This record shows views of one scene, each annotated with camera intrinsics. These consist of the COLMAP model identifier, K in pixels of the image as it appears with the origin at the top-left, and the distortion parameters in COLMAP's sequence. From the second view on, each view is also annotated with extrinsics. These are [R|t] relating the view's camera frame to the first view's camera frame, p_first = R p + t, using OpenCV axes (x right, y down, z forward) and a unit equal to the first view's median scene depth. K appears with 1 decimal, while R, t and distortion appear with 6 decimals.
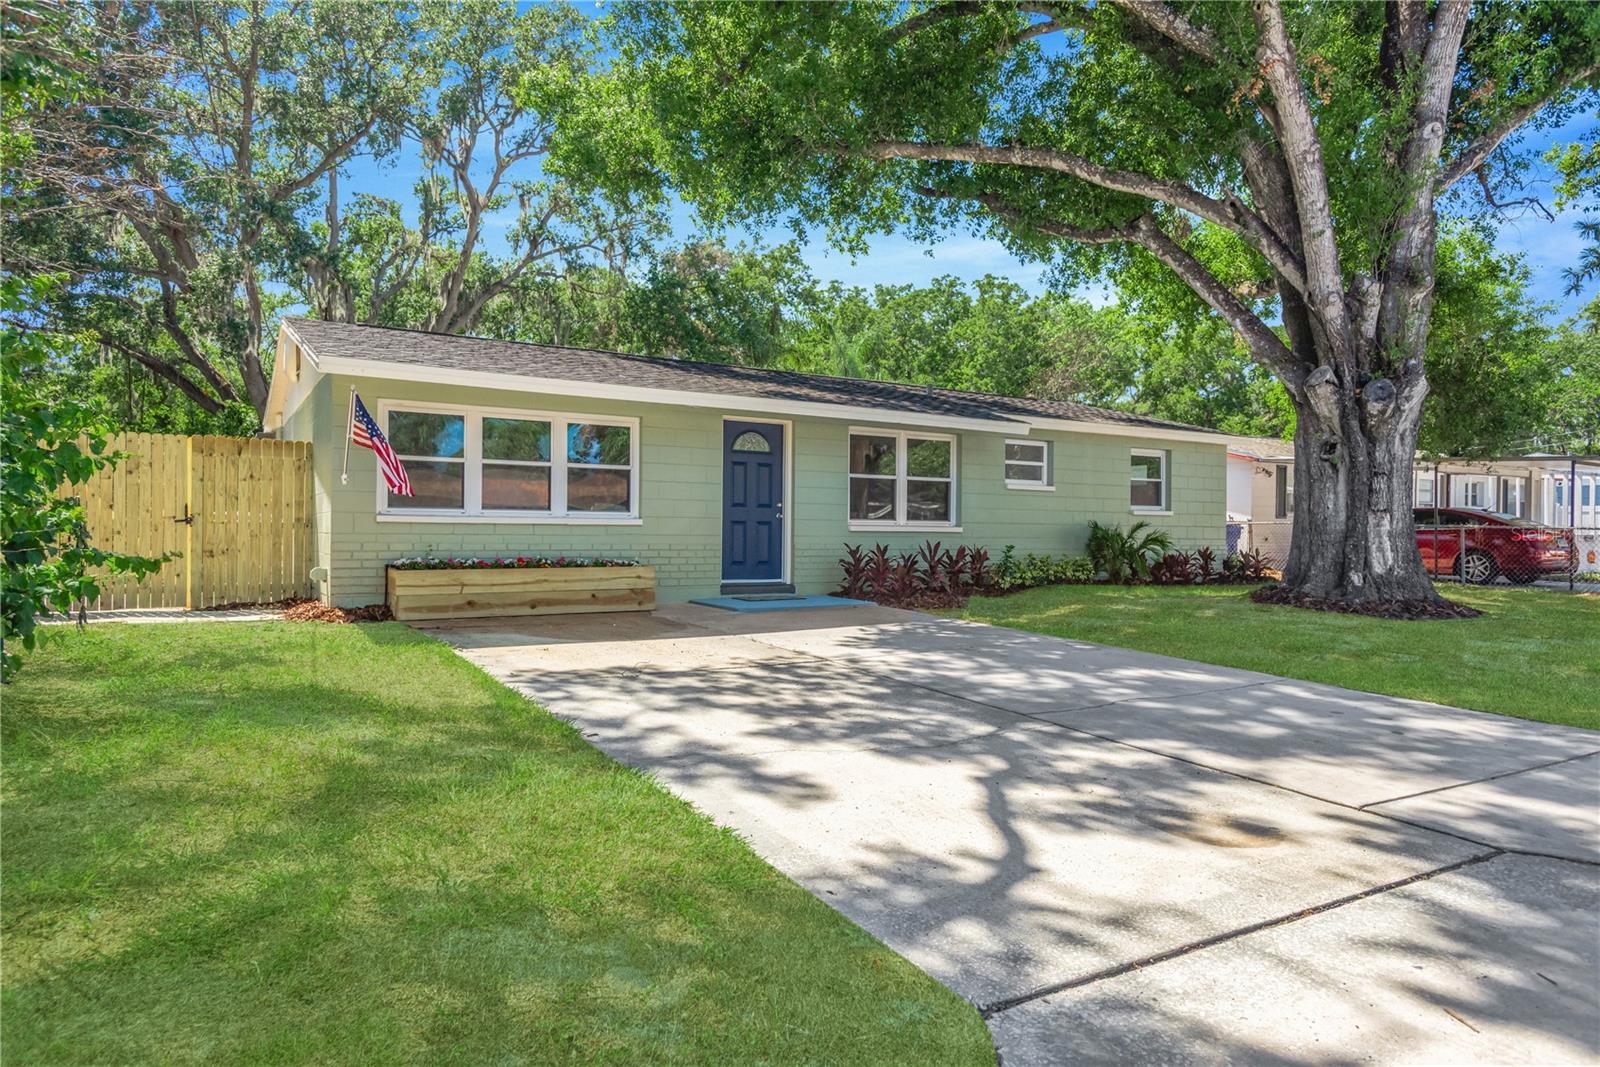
lens RADIAL K [[999.9, 0, 800.0], [0, 999.9, 533.5], [0, 0, 1]] dist [0.026633, -0.004106]
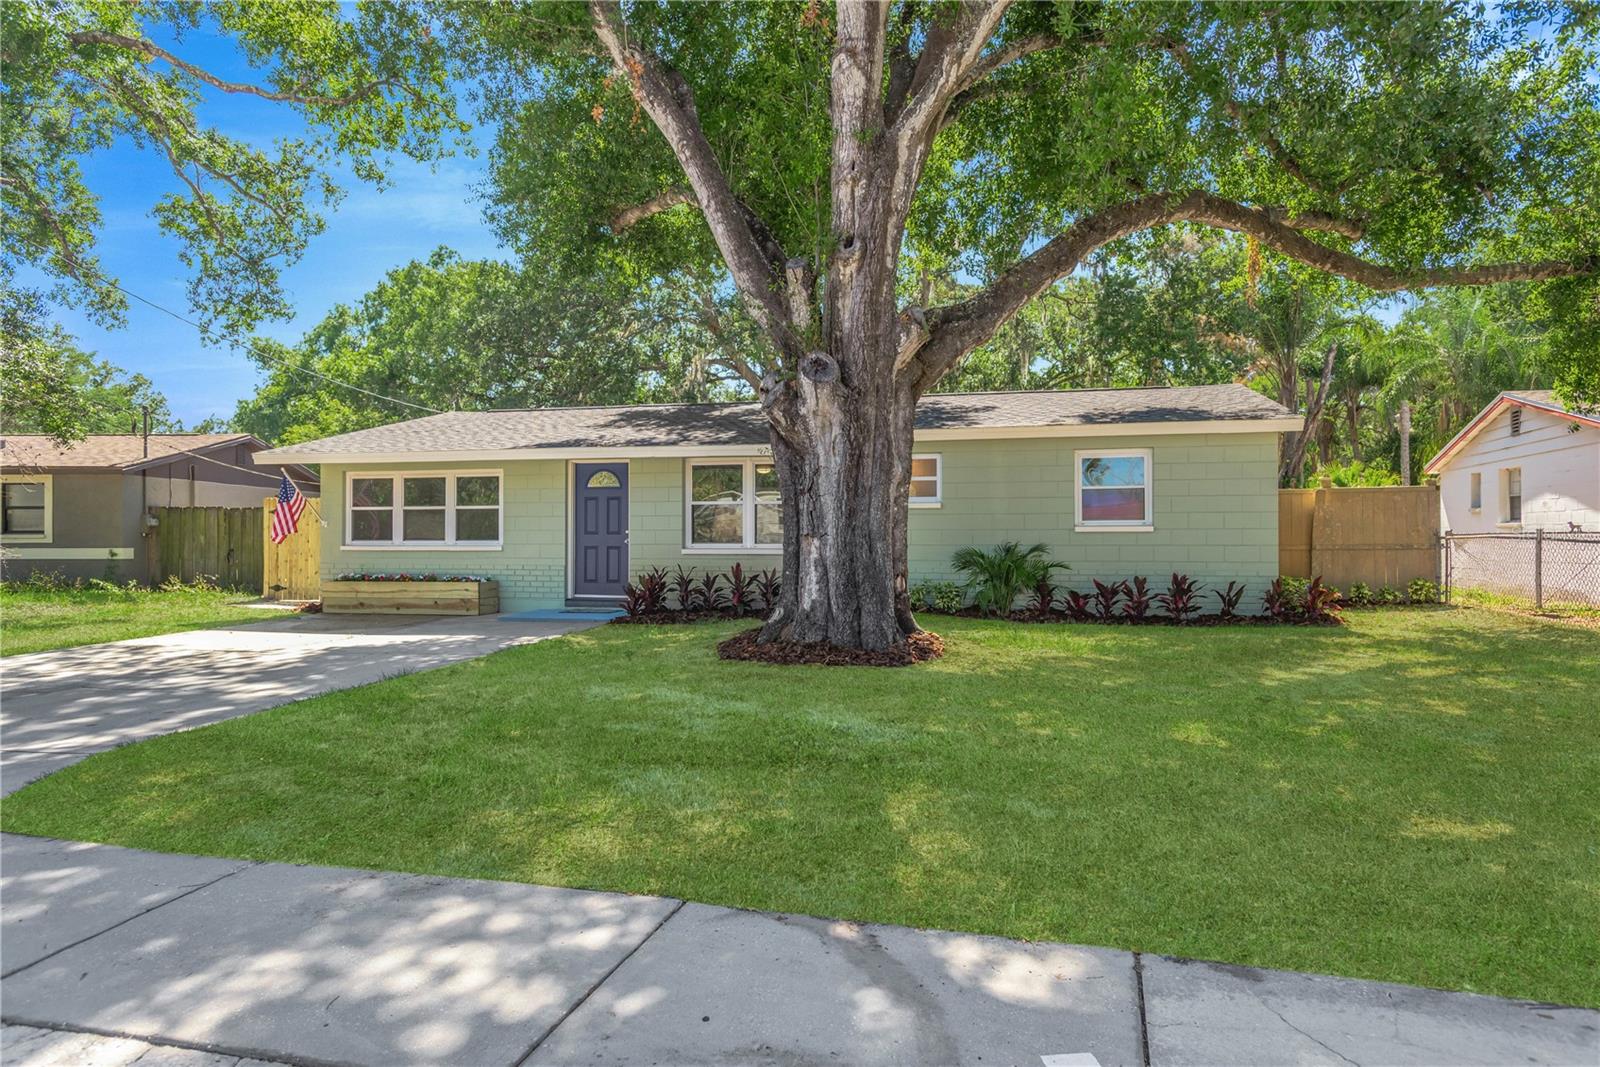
lens RADIAL K [[999.9, 0, 800.0], [0, 999.9, 533.5], [0, 0, 1]] dist [0.026633, -0.004106]
pose [[0.687259, -0.012812, -0.726300, 1.060201], [0.006170, 0.999911, -0.011801, -0.012840], [0.726387, 0.003629, 0.687277, 0.380373]]
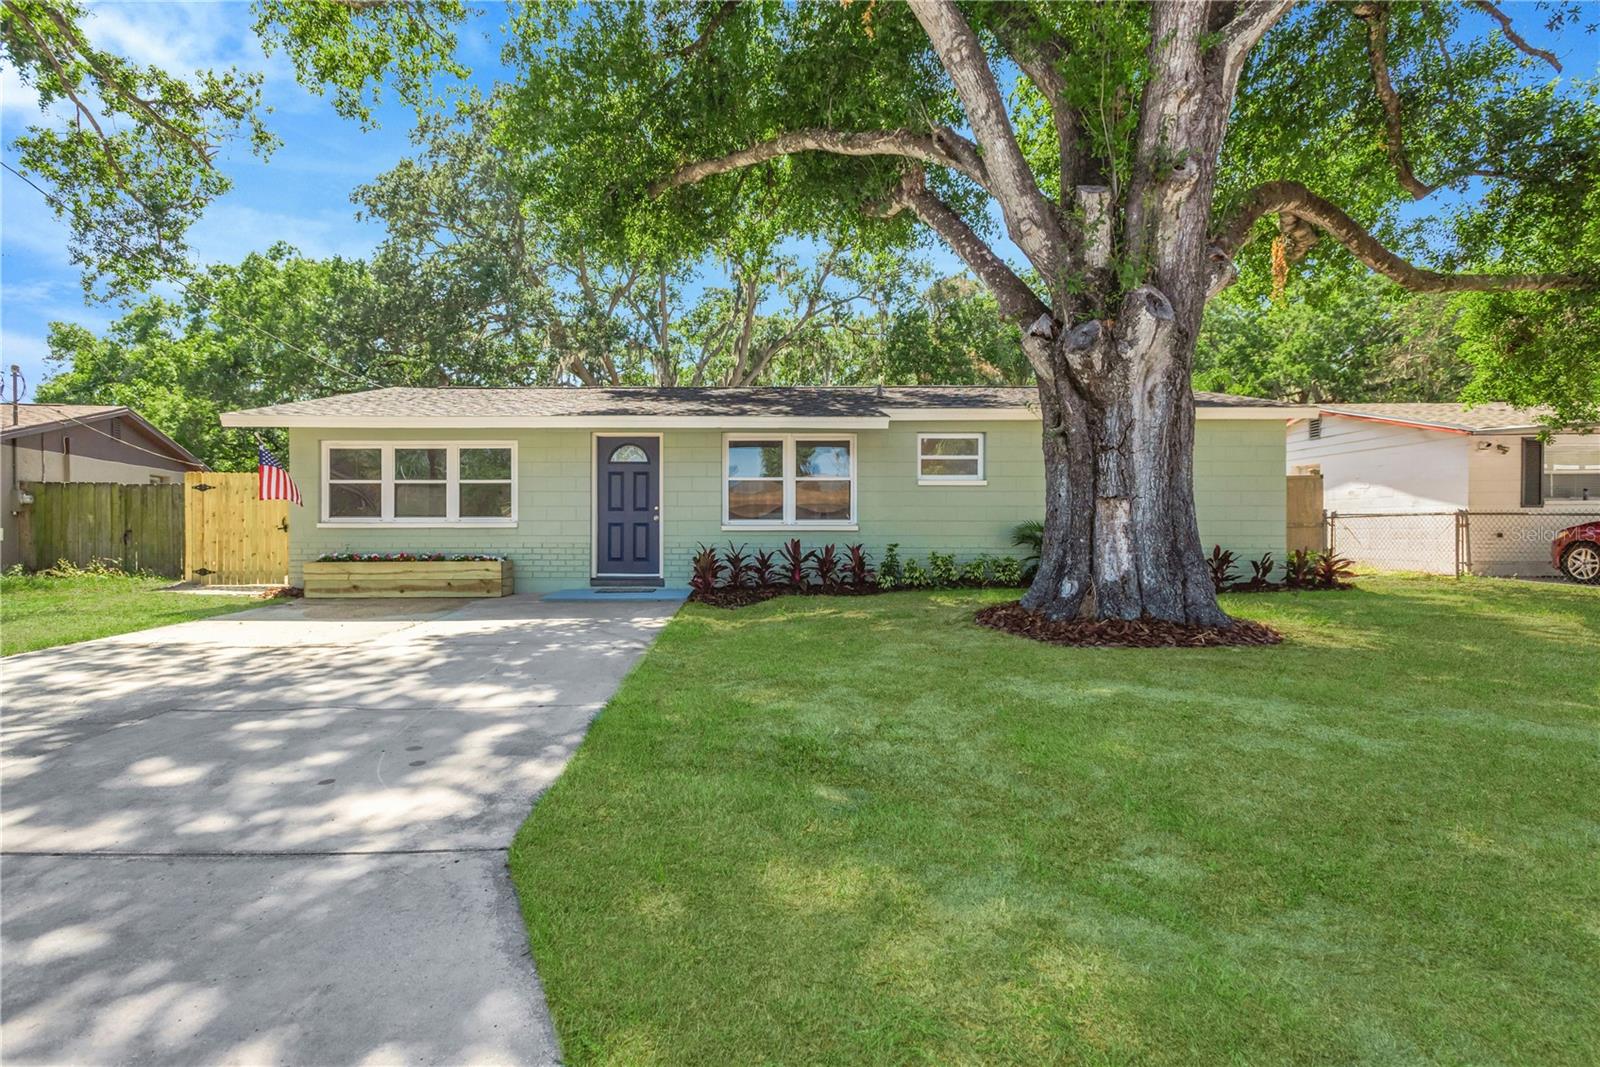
lens RADIAL K [[798.9, 0, 734.3], [0, 798.9, 536.1], [0, 0, 1]] dist [0.014612, 0.000330]
pose [[0.841768, -0.005586, -0.539811, 0.594886], [0.007611, 0.999970, 0.001521, 0.002518], [0.539786, -0.005389, 0.841785, 0.316344]]
